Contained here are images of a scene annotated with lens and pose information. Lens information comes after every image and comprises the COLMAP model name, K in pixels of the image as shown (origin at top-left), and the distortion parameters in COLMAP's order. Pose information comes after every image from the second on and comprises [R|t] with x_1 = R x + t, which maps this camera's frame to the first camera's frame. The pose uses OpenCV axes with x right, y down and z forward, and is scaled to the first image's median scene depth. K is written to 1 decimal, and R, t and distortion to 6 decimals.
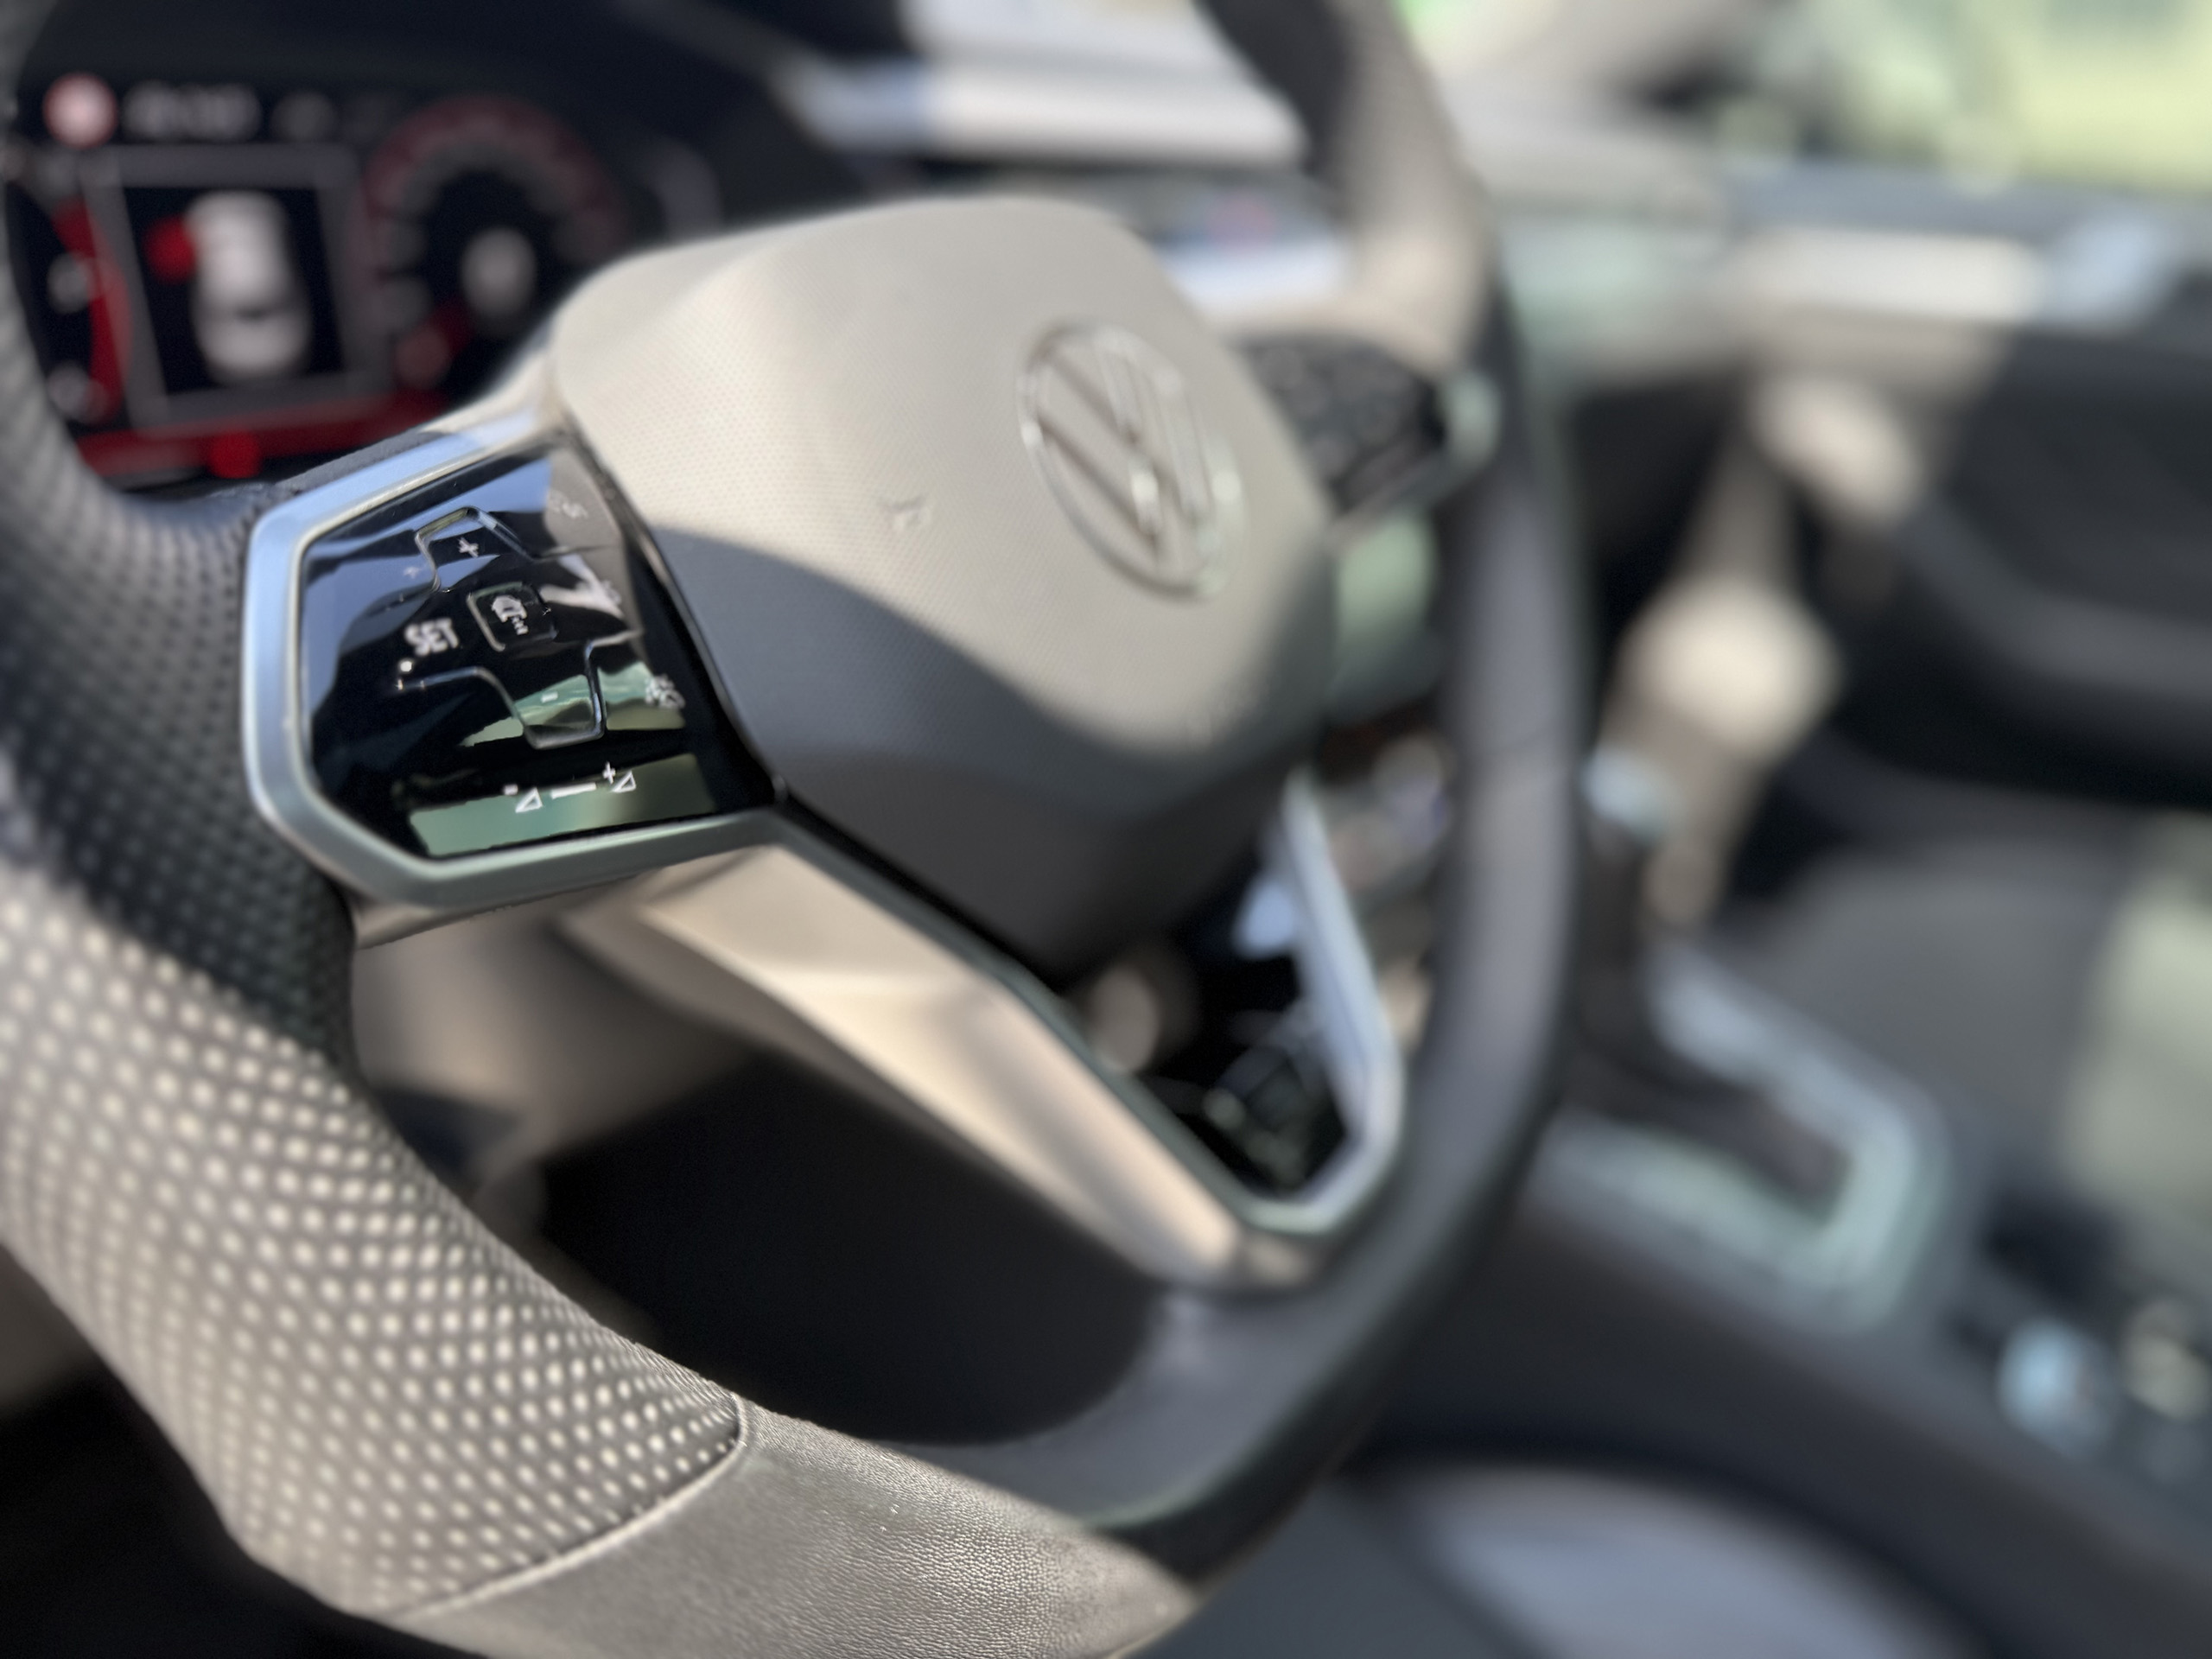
lens RADIAL K [[1566.9, 0, 1108.4], [0, 1566.9, 860.0], [0, 0, 1]] dist [0.017945, -0.041605]
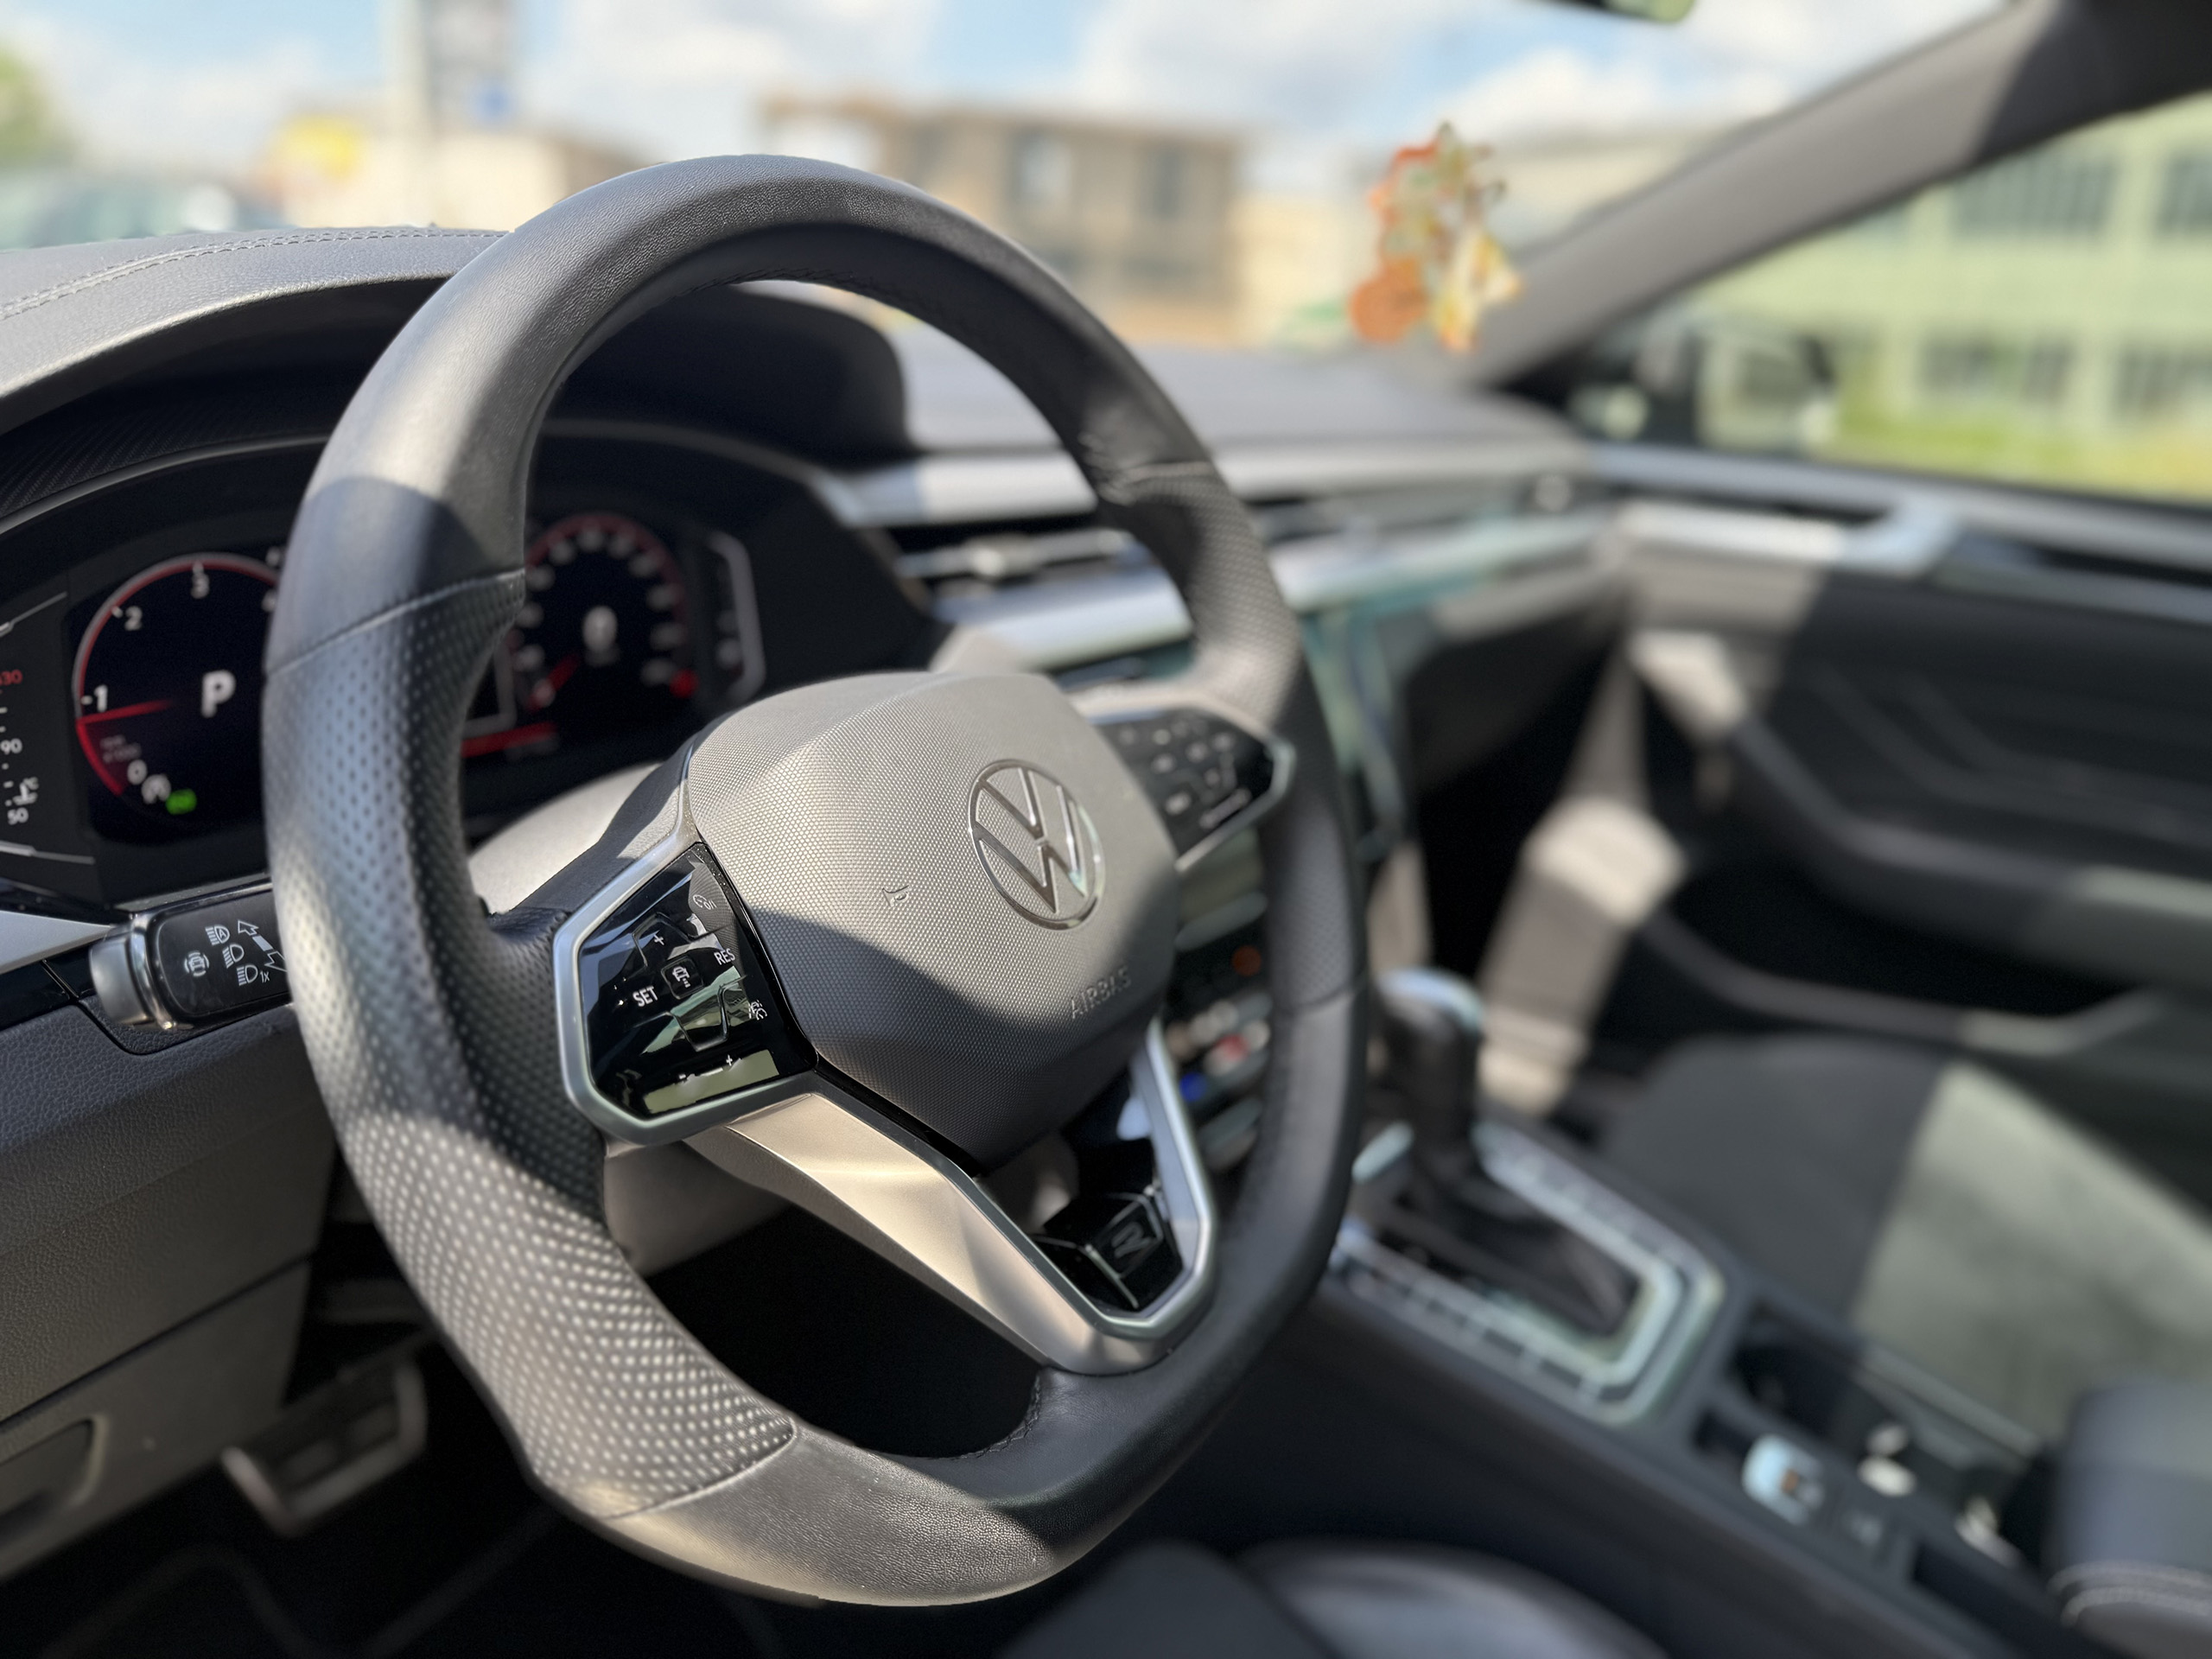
lens RADIAL K [[1566.9, 0, 1108.4], [0, 1566.9, 860.0], [0, 0, 1]] dist [0.017945, -0.041605]
pose [[0.999834, 0.014984, 0.010368, 0.102671], [-0.014128, 0.996834, -0.078247, -0.159946], [-0.011507, 0.078088, 0.996880, -0.872255]]
